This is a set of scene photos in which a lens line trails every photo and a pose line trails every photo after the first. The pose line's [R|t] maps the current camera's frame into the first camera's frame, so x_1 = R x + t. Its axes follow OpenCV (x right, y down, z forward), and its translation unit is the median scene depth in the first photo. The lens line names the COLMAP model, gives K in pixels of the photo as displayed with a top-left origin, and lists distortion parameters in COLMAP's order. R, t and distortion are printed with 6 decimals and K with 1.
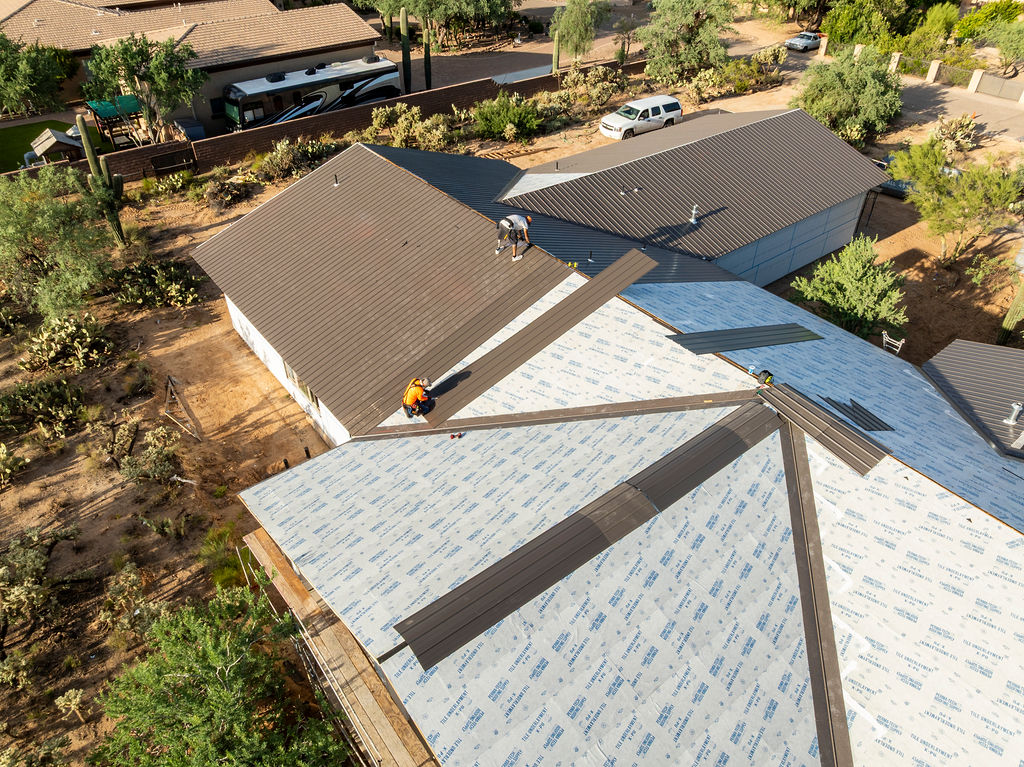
lens RADIAL K [[717.4, 0, 513.7], [0, 717.4, 384.9], [0, 0, 1]] dist [-0.045659, 0.011751]
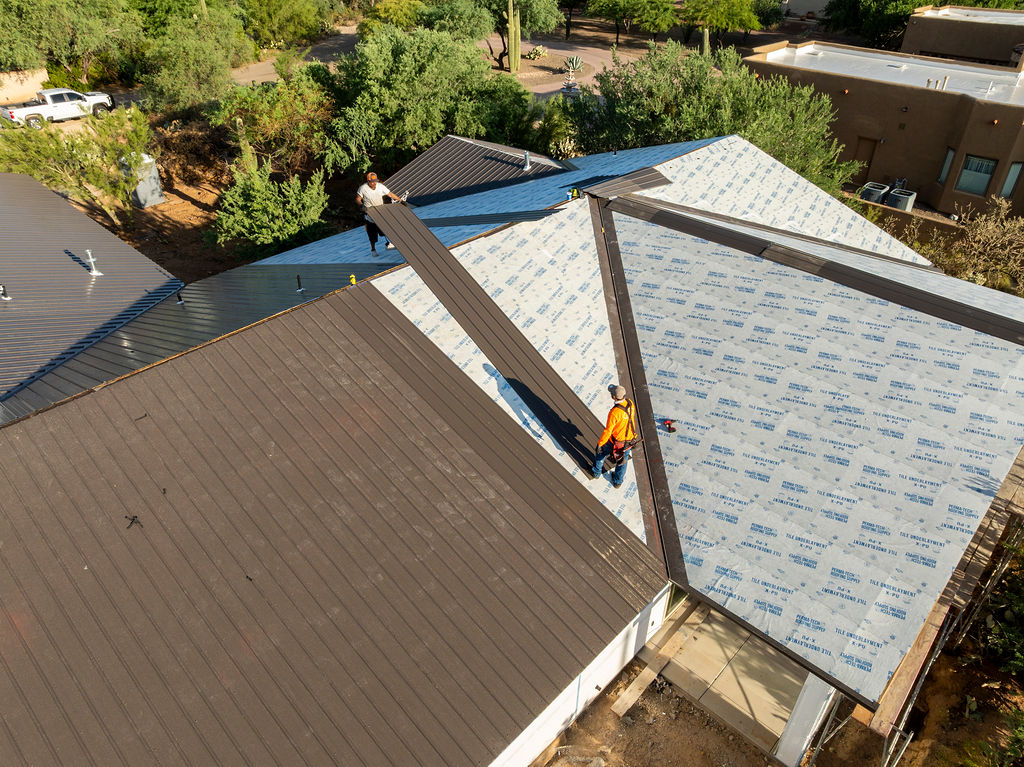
lens RADIAL K [[717.4, 0, 513.7], [0, 717.4, 384.9], [0, 0, 1]] dist [-0.045659, 0.011751]
pose [[-0.141907, -0.571549, 0.808204, -0.255097], [0.607695, 0.594200, 0.526909, -0.178057], [-0.781389, 0.565914, 0.263006, 0.370717]]
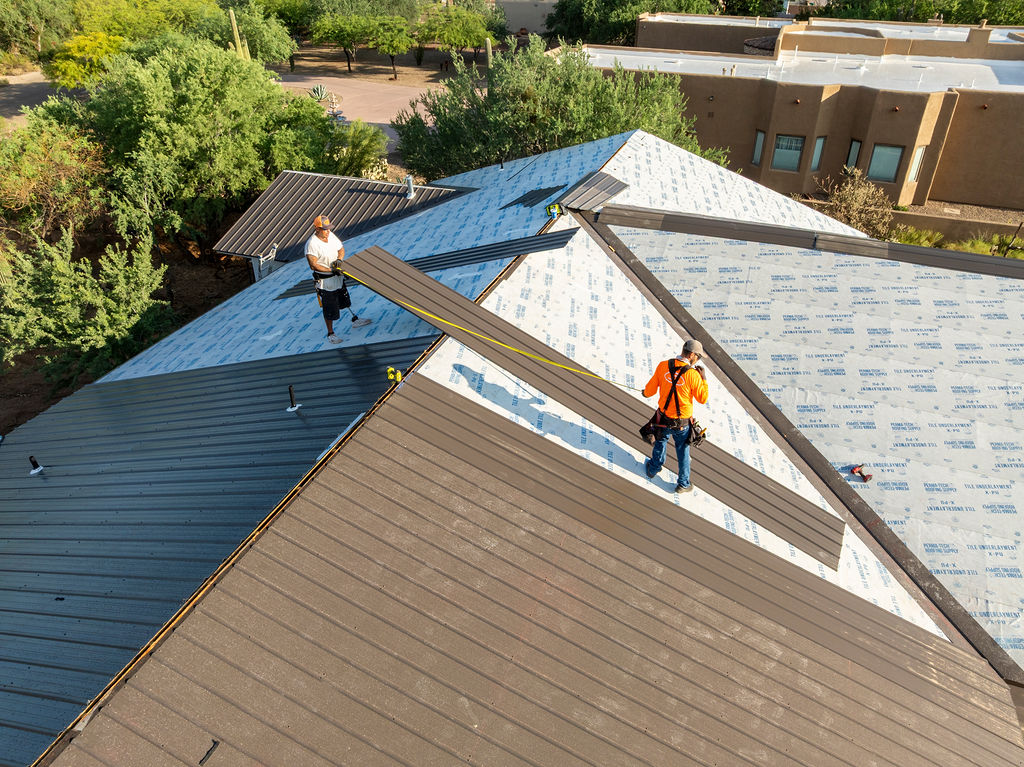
lens RADIAL K [[717.4, 0, 513.7], [0, 717.4, 384.9], [0, 0, 1]] dist [-0.045659, 0.011751]
pose [[-0.527246, -0.462798, 0.712622, -0.124282], [0.516380, 0.491516, 0.701258, -0.205290], [-0.674806, 0.737720, -0.020170, 0.467650]]
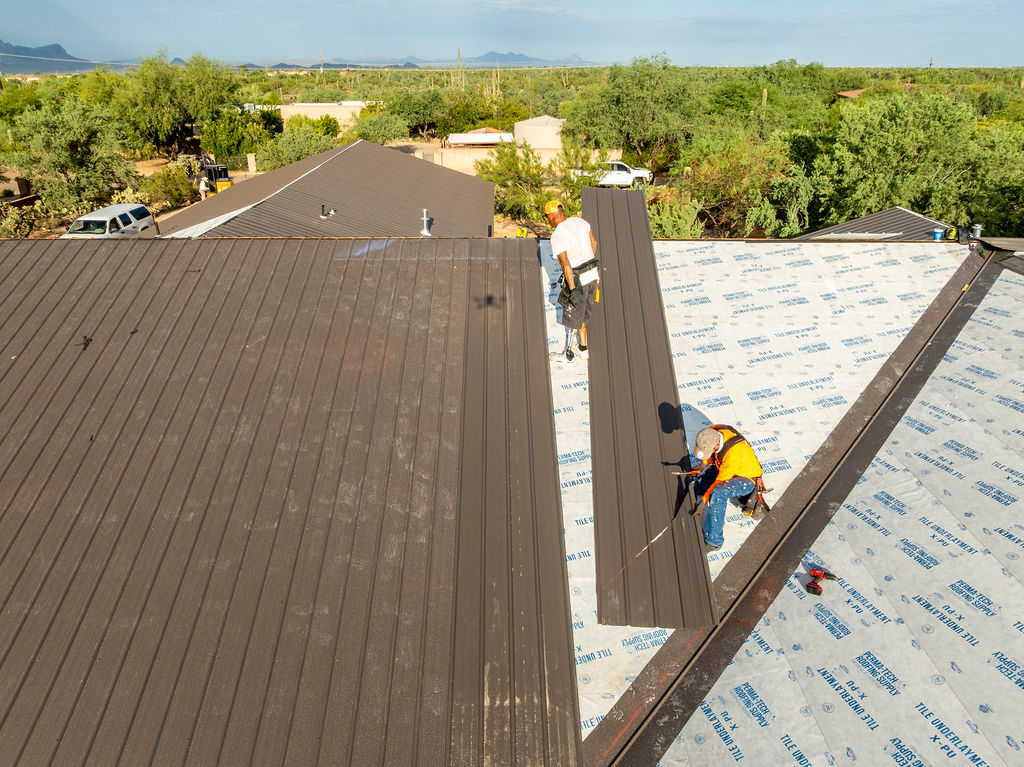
lens RADIAL K [[717.4, 0, 513.7], [0, 717.4, 384.9], [0, 0, 1]] dist [-0.045659, 0.011751]
pose [[0.601456, -0.336914, 0.724389, -0.160479], [0.494380, 0.869224, -0.006204, -0.034932], [-0.627566, 0.361854, 0.689364, 0.333140]]
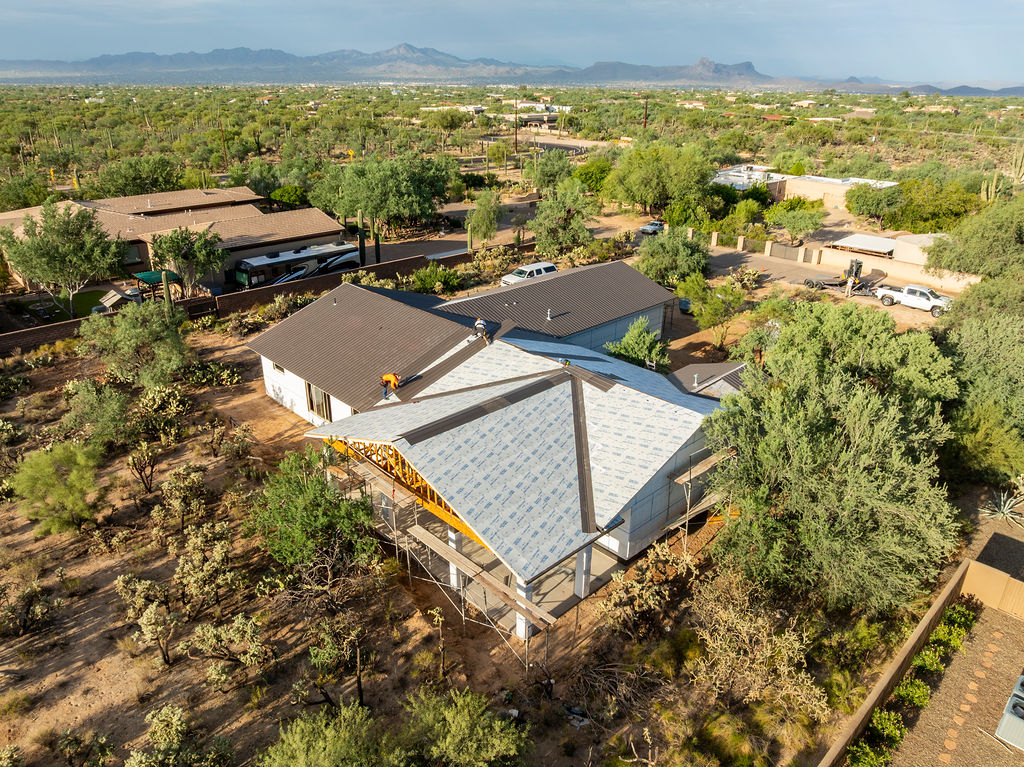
lens RADIAL K [[717.4, 0, 513.7], [0, 717.4, 384.9], [0, 0, 1]] dist [-0.045659, 0.011751]
pose [[0.994621, -0.040392, 0.095382, -0.000025], [0.063108, 0.966500, -0.248789, 0.217815], [-0.082138, 0.253470, 0.963850, -0.379108]]
